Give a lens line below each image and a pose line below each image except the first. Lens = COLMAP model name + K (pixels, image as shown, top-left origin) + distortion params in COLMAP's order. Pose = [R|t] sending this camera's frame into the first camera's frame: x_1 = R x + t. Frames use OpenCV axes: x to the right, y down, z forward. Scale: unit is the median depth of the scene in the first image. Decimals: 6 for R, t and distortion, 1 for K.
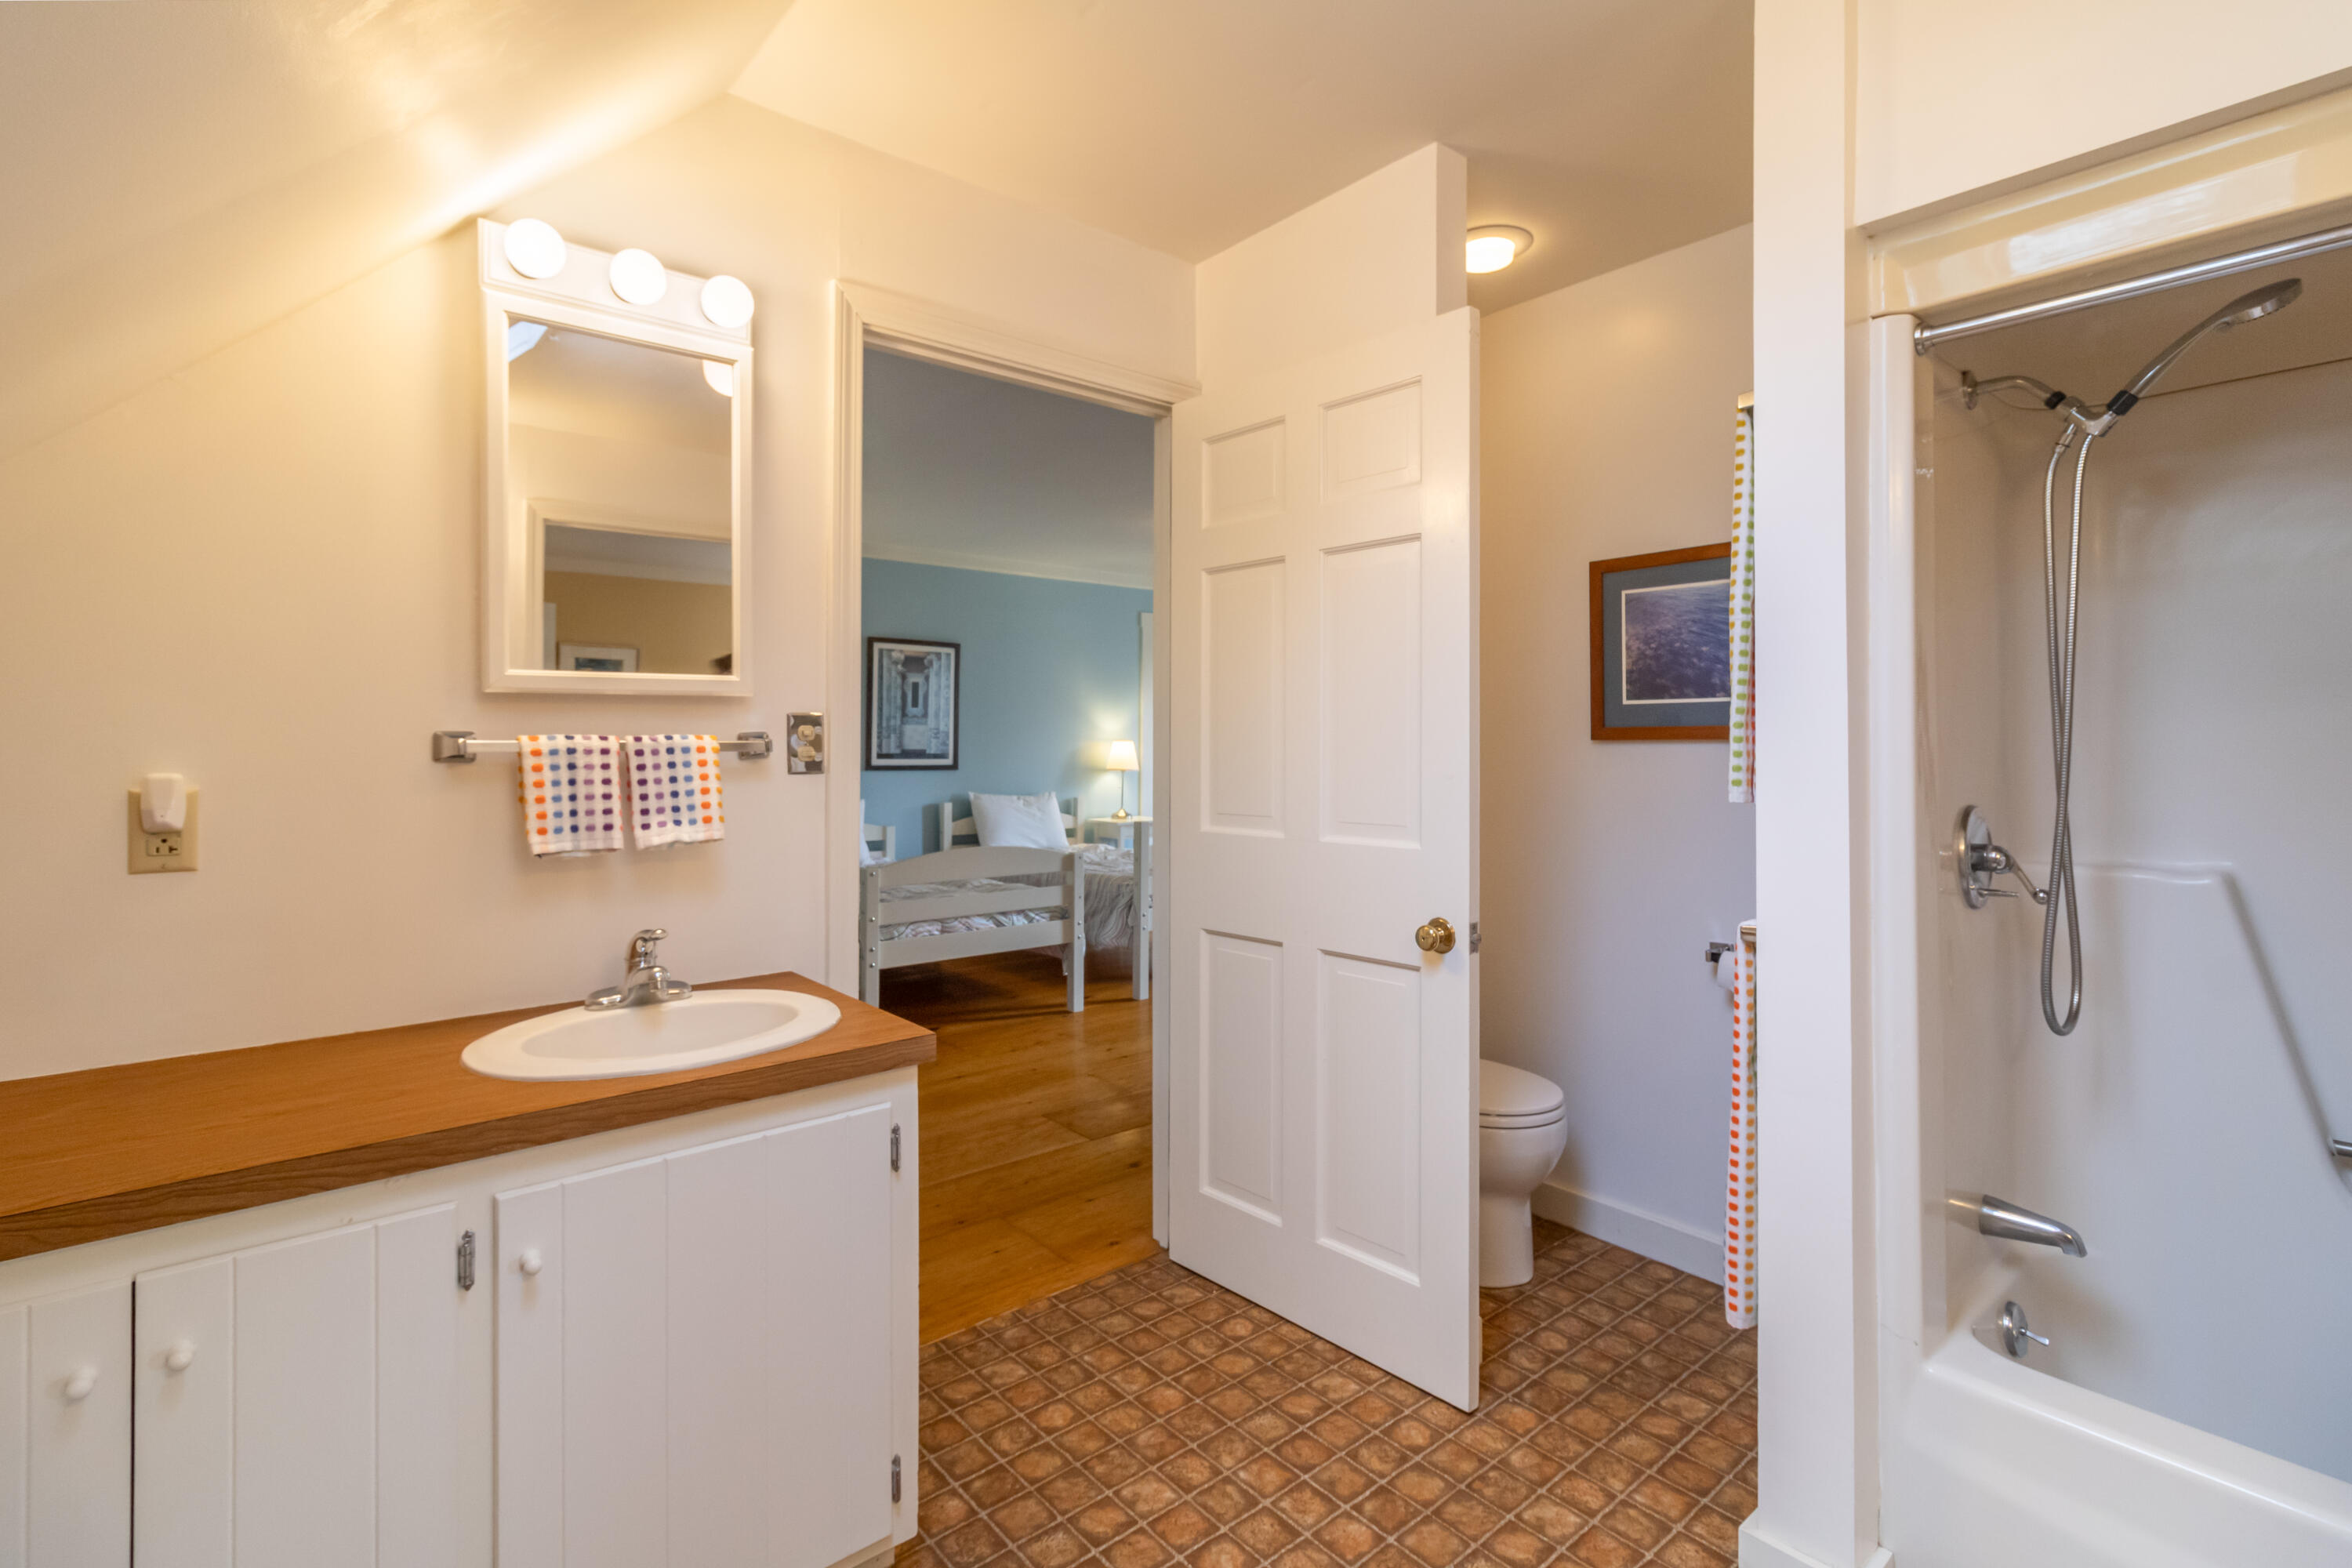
lens RADIAL K [[1074.3, 0, 1169.7], [0, 1074.3, 741.2], [0, 0, 1]] dist [-0.001293, -0.000067]
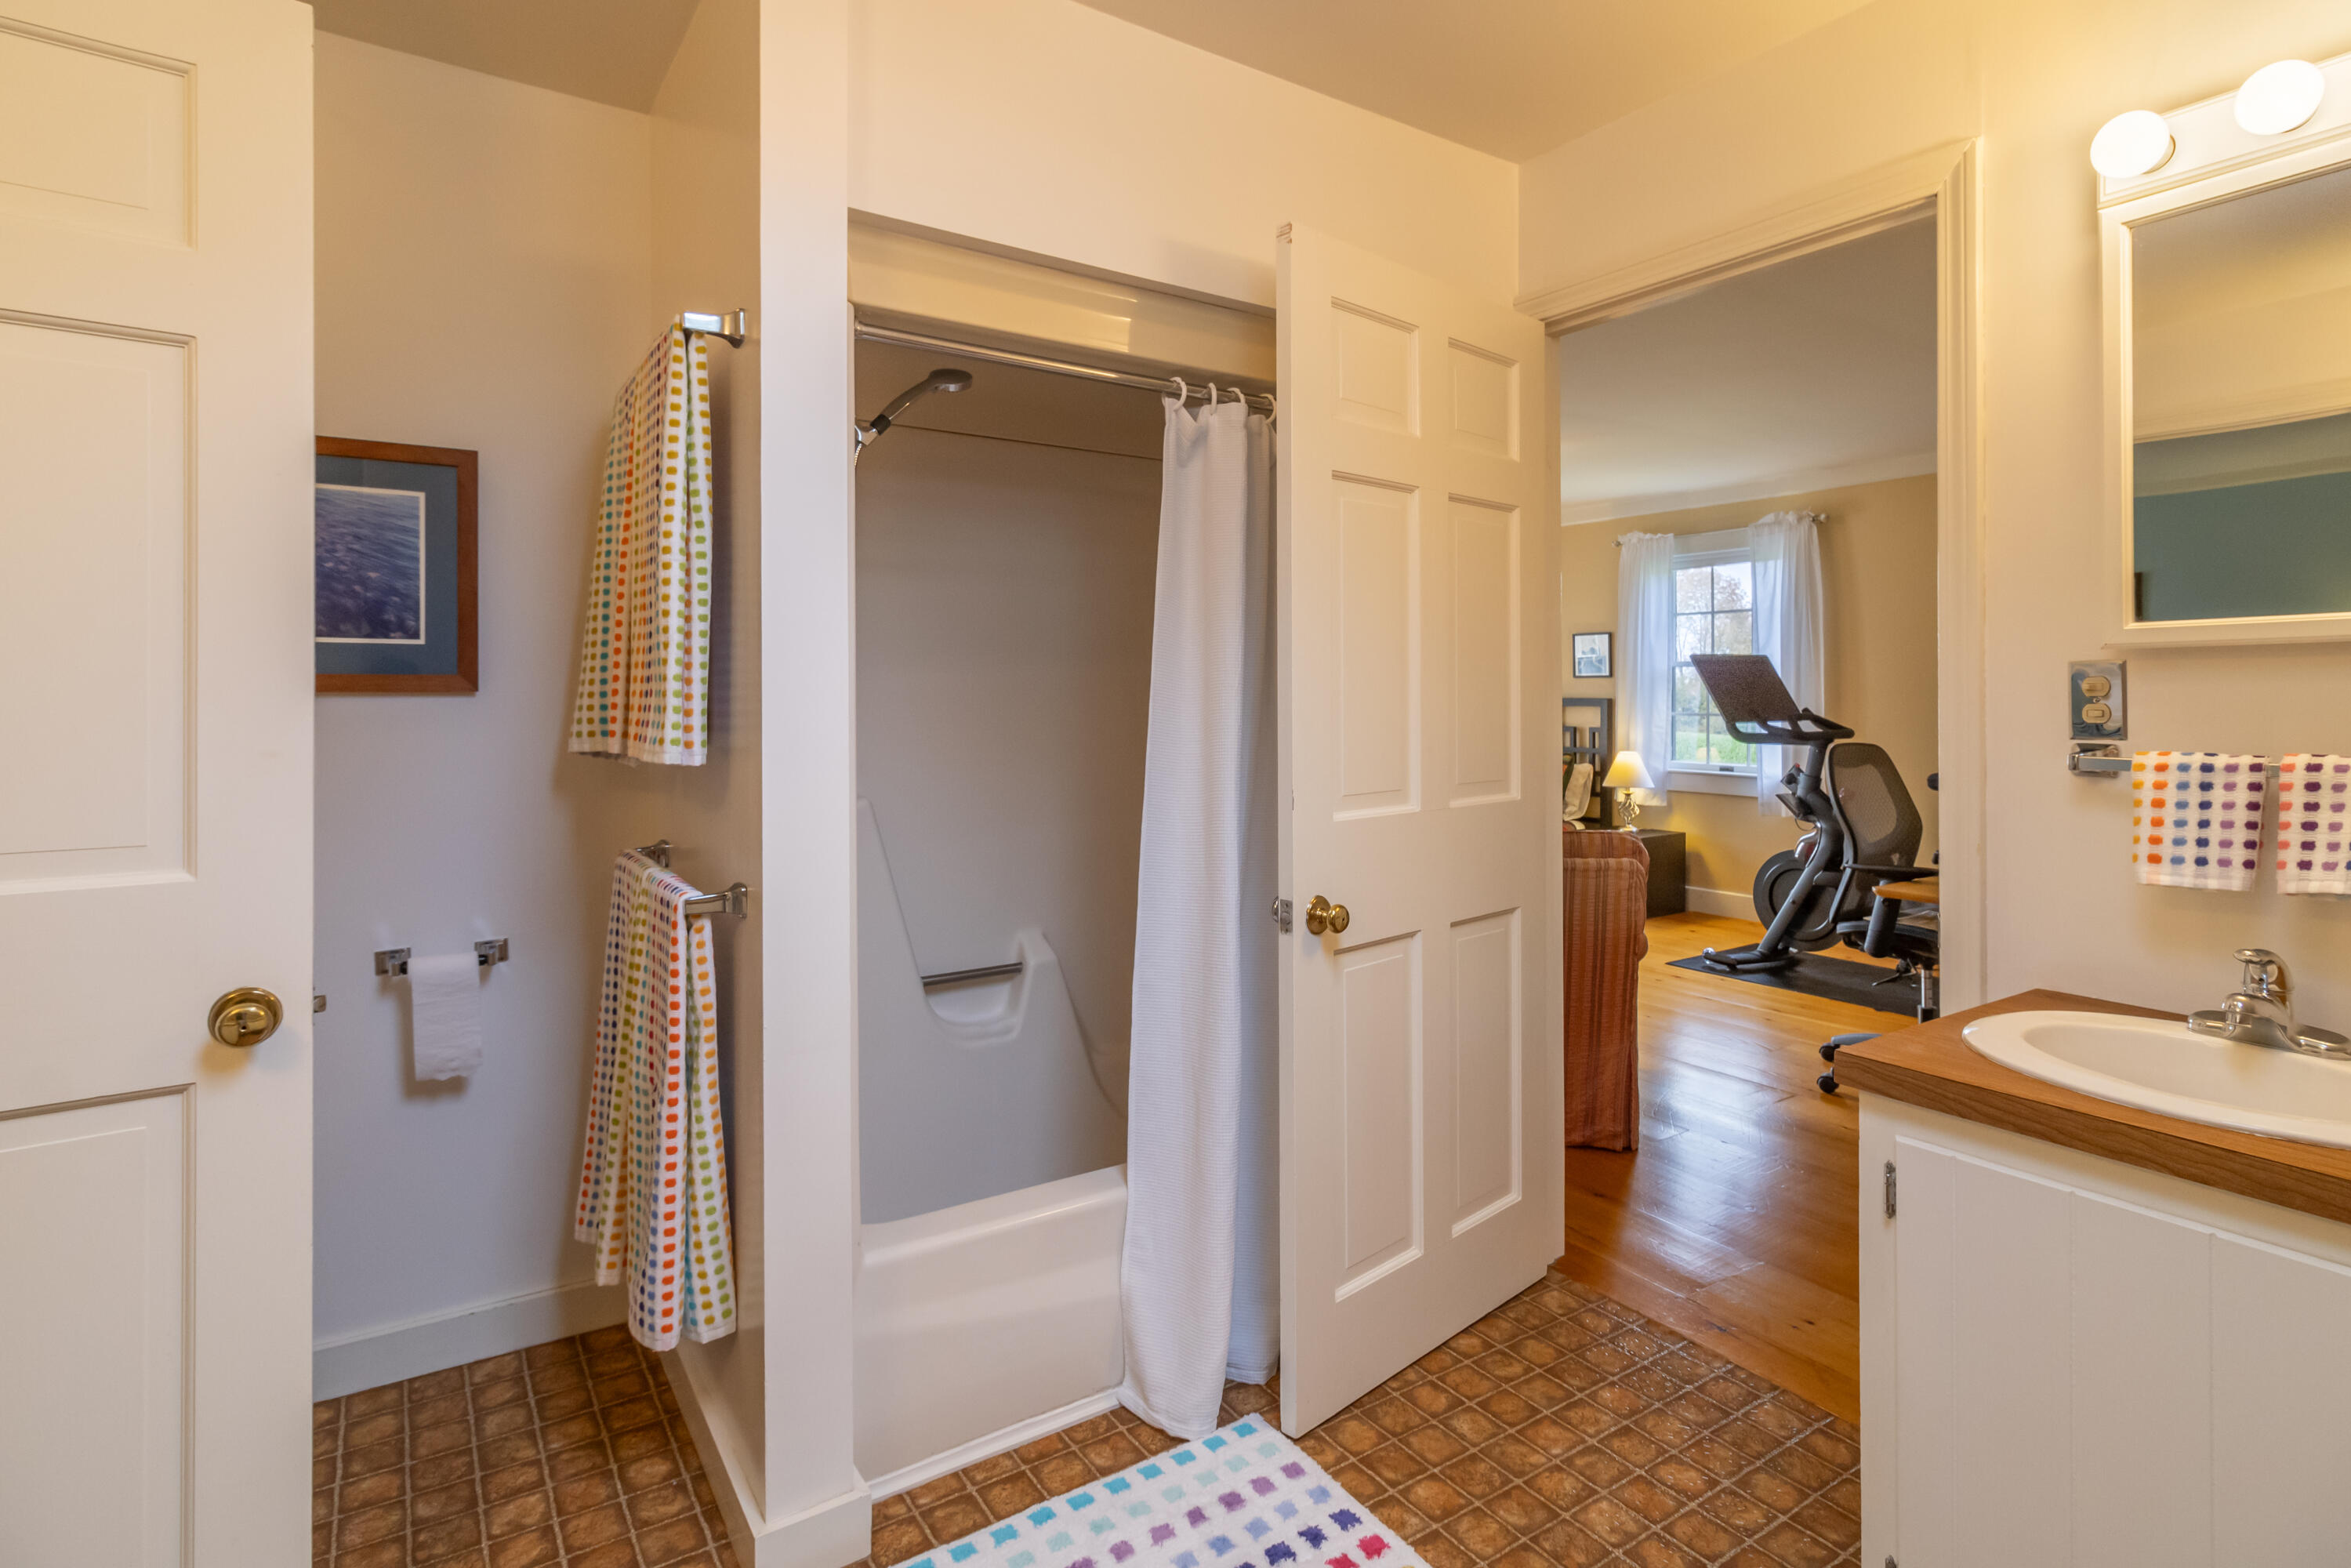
lens RADIAL K [[1169.4, 0, 1173.9], [0, 1169.4, 692.8], [0, 0, 1]] dist [-0.000129, -0.000795]
pose [[0.106439, 0.001715, 0.994318, -0.347292], [-0.002908, 0.999995, -0.001413, -0.001557], [-0.994315, -0.002741, 0.106443, 0.416757]]
